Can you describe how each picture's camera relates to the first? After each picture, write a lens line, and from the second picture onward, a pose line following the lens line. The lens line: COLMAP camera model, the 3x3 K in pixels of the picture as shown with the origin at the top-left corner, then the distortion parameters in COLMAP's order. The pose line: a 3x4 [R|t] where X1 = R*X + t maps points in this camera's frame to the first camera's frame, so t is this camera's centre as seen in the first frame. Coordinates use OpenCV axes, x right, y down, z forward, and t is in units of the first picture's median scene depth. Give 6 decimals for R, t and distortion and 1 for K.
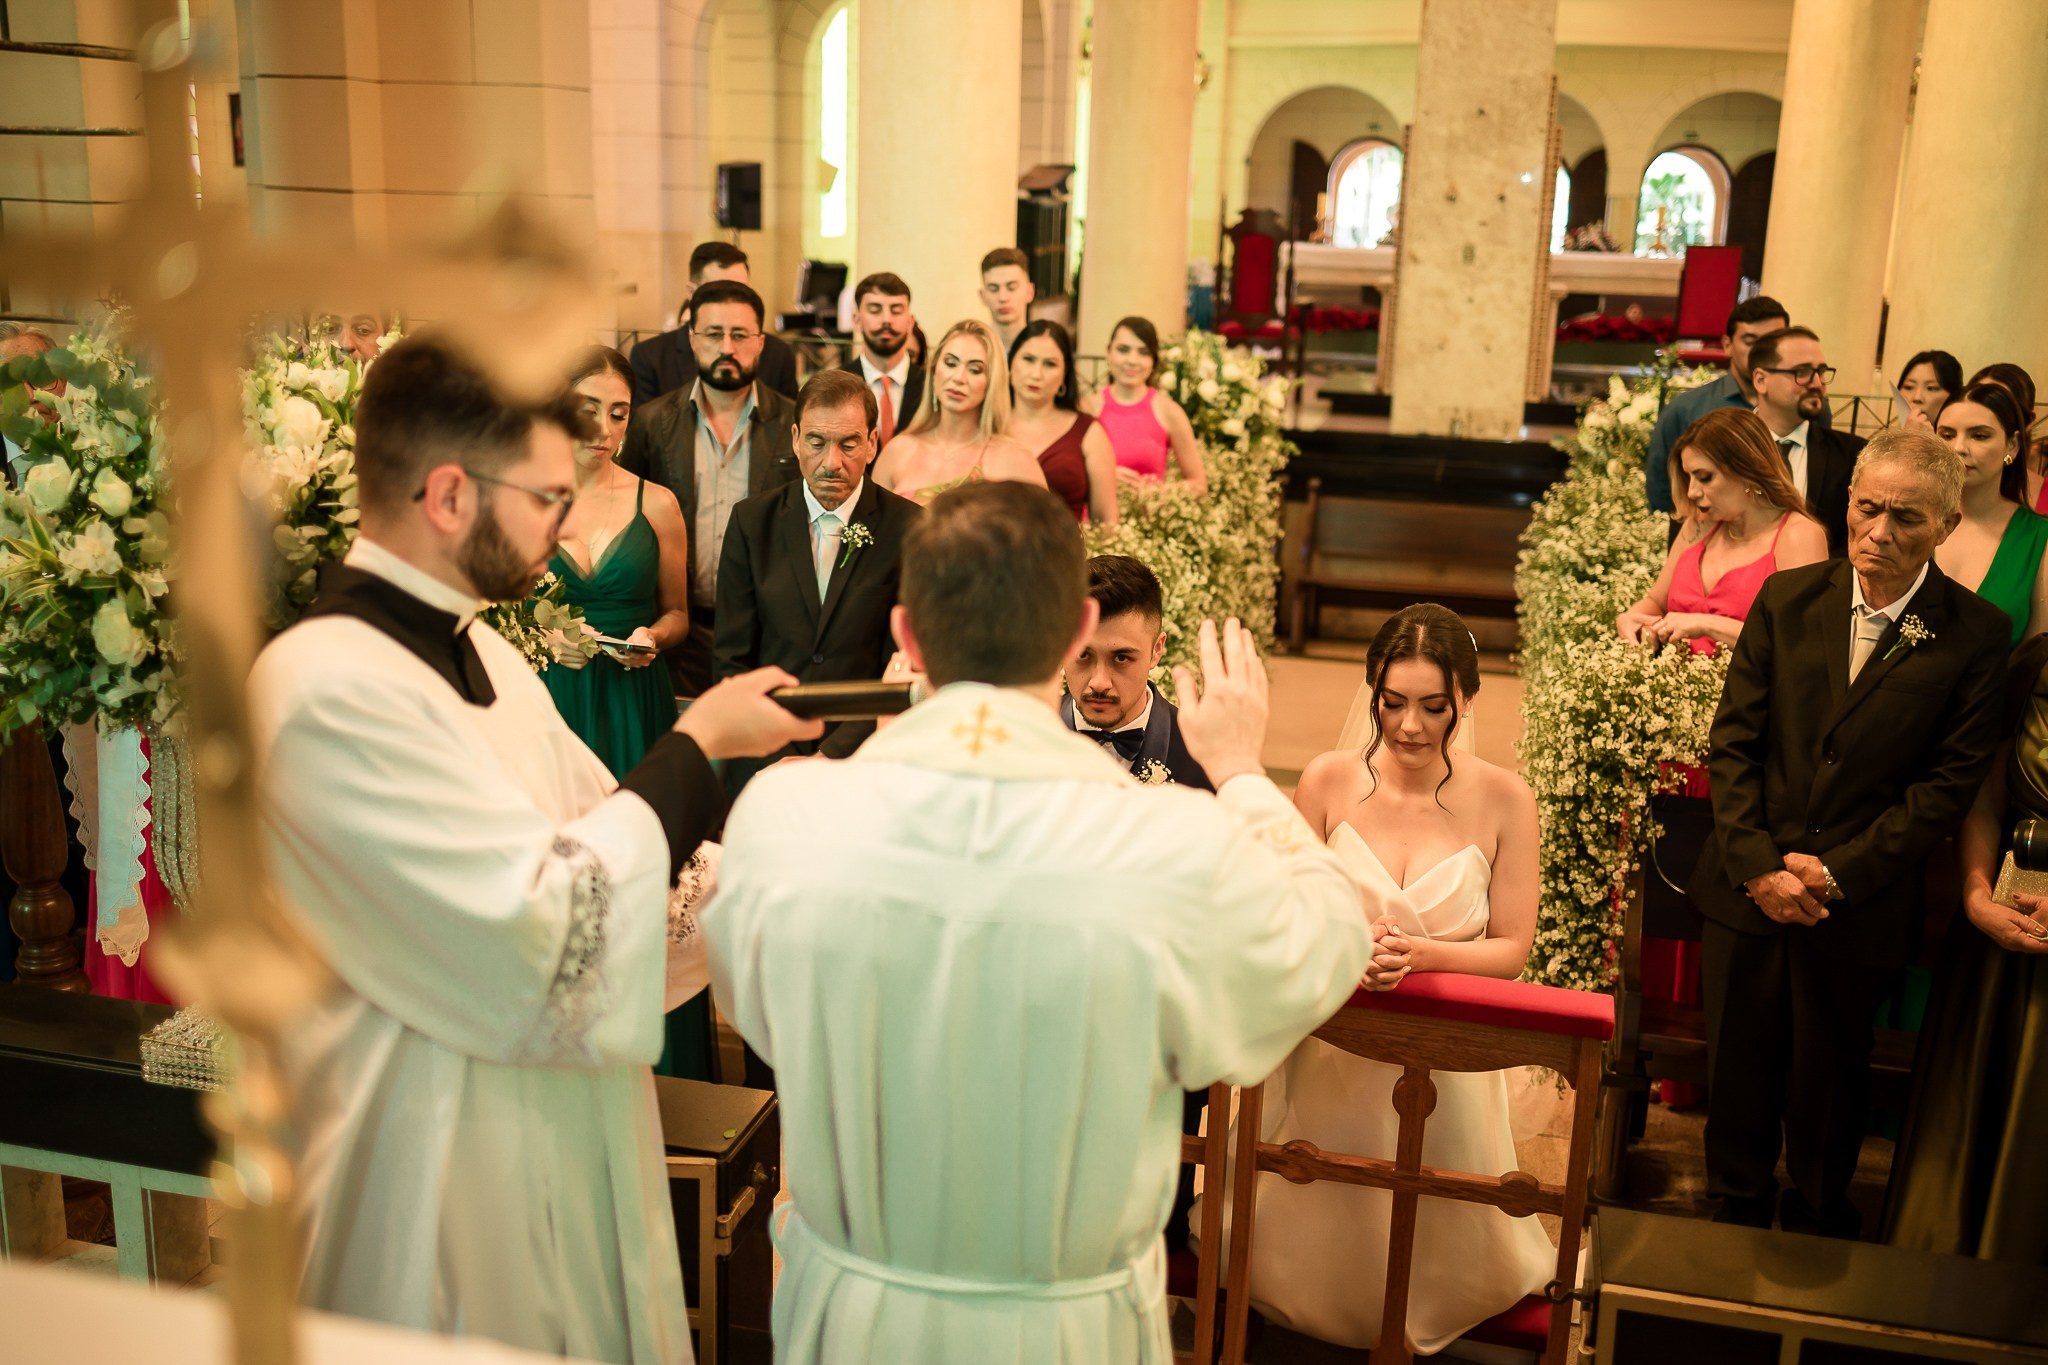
lens RADIAL K [[1959.4, 0, 1024.9], [0, 1959.4, 732.1], [0, 0, 1]] dist [0.003438, -0.000122]
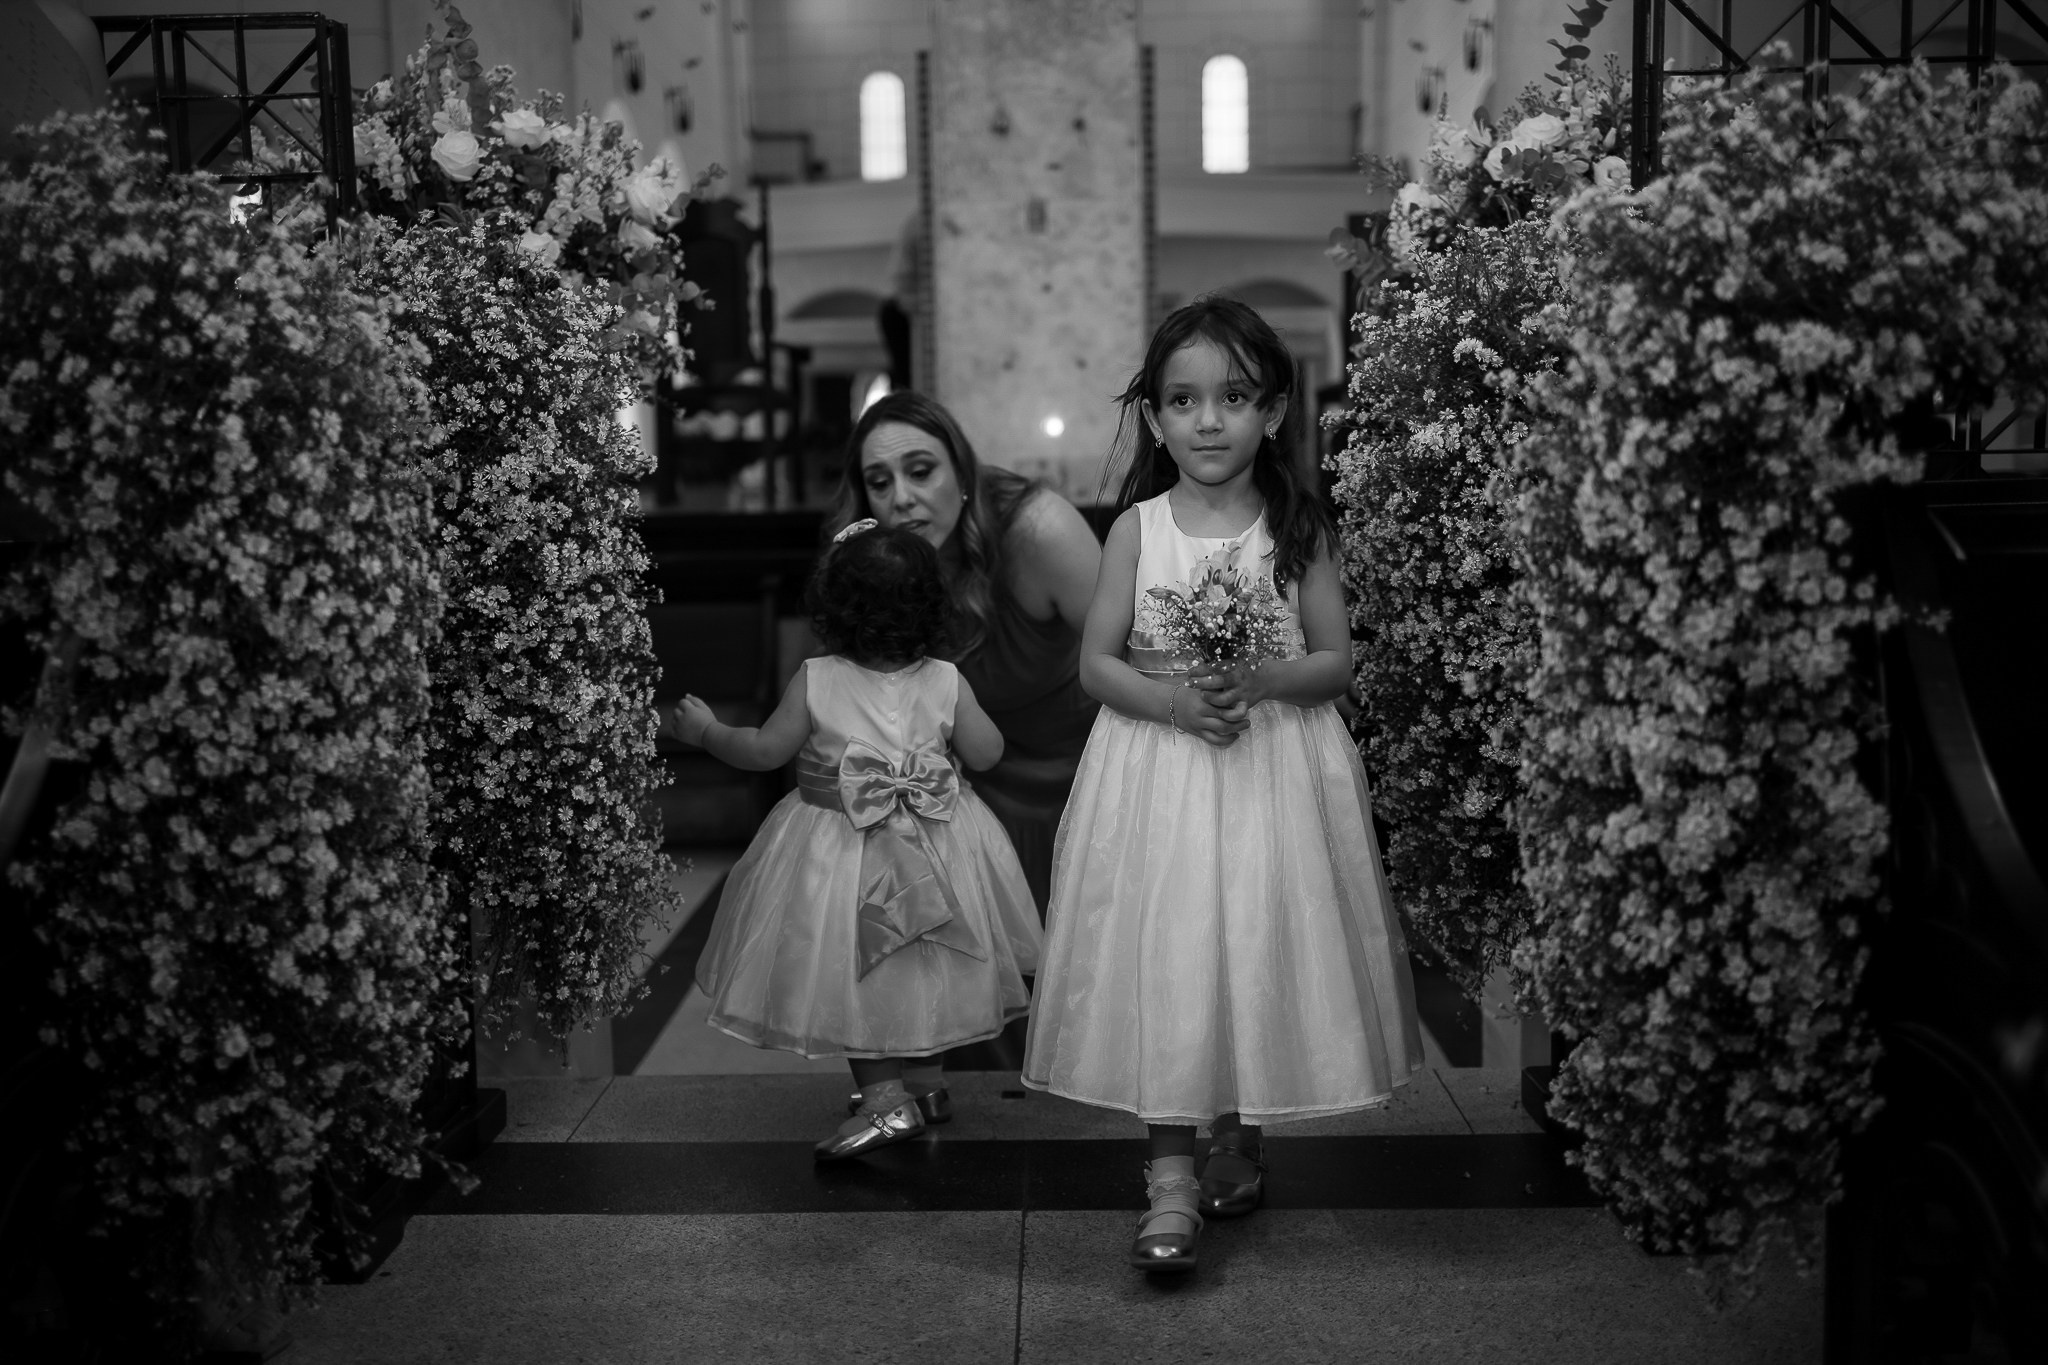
lens RADIAL K [[1955.3, 0, 1028.1], [0, 1955.3, 732.2], [0, 0, 1]] dist [0.012639, -0.000231]
pose [[0.972991, -0.071530, 0.219482, 0.074545], [0.101024, 0.986843, -0.126235, -0.001662], [-0.207564, 0.144999, 0.967415, 0.419506]]
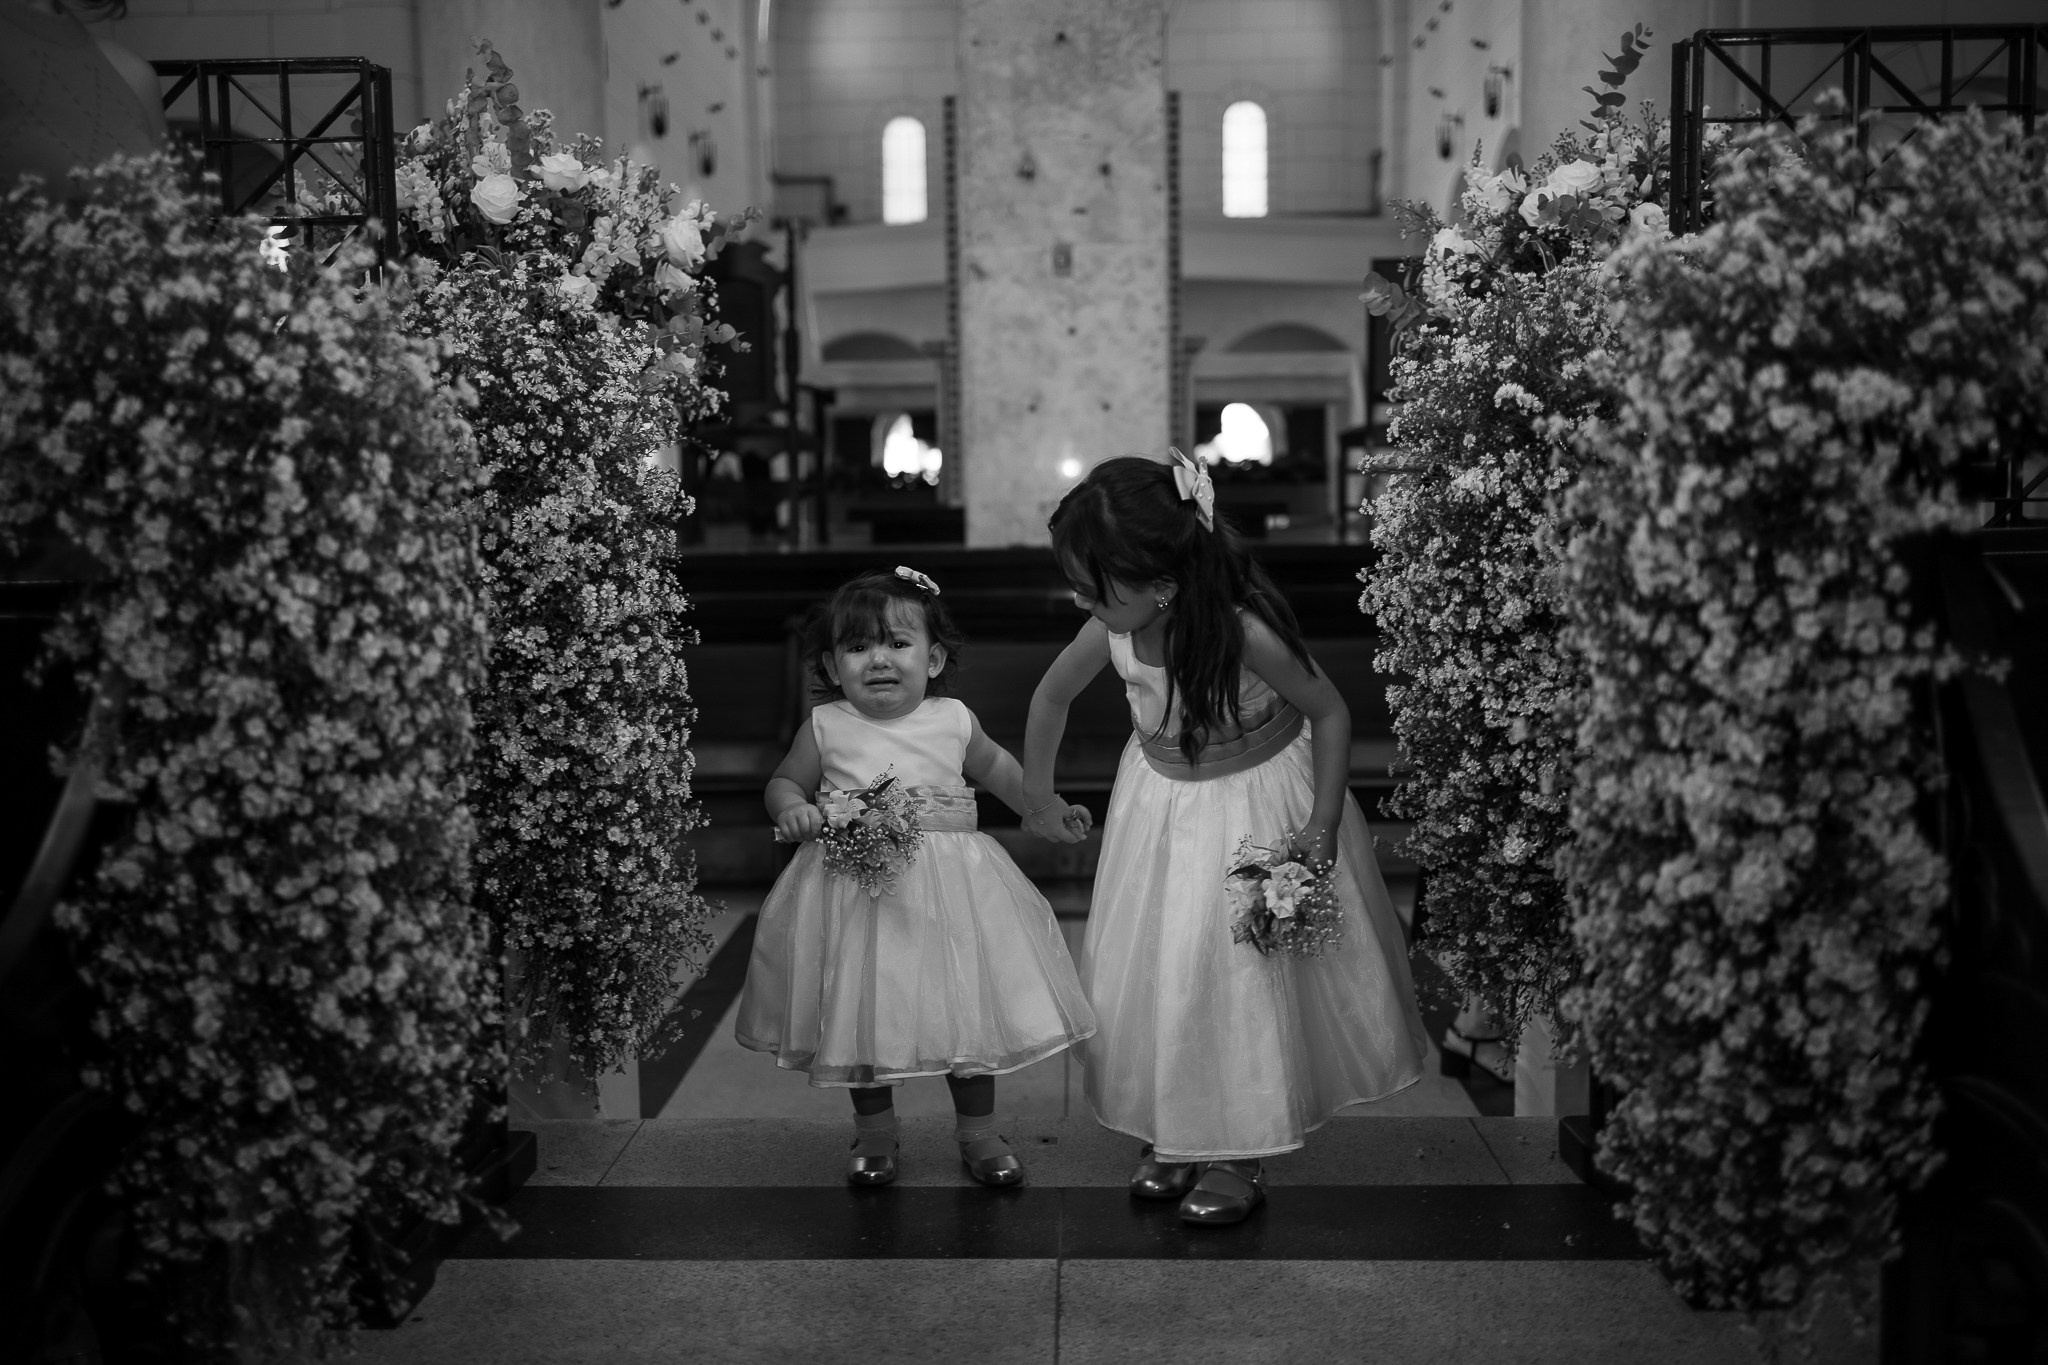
lens RADIAL K [[1955.3, 0, 1028.1], [0, 1955.3, 732.2], [0, 0, 1]] dist [0.012639, -0.000231]
pose [[0.975098, -0.061918, 0.212958, 0.072469], [0.094744, 0.984503, -0.147569, -0.002297], [-0.200520, 0.164070, 0.965853, 0.420743]]
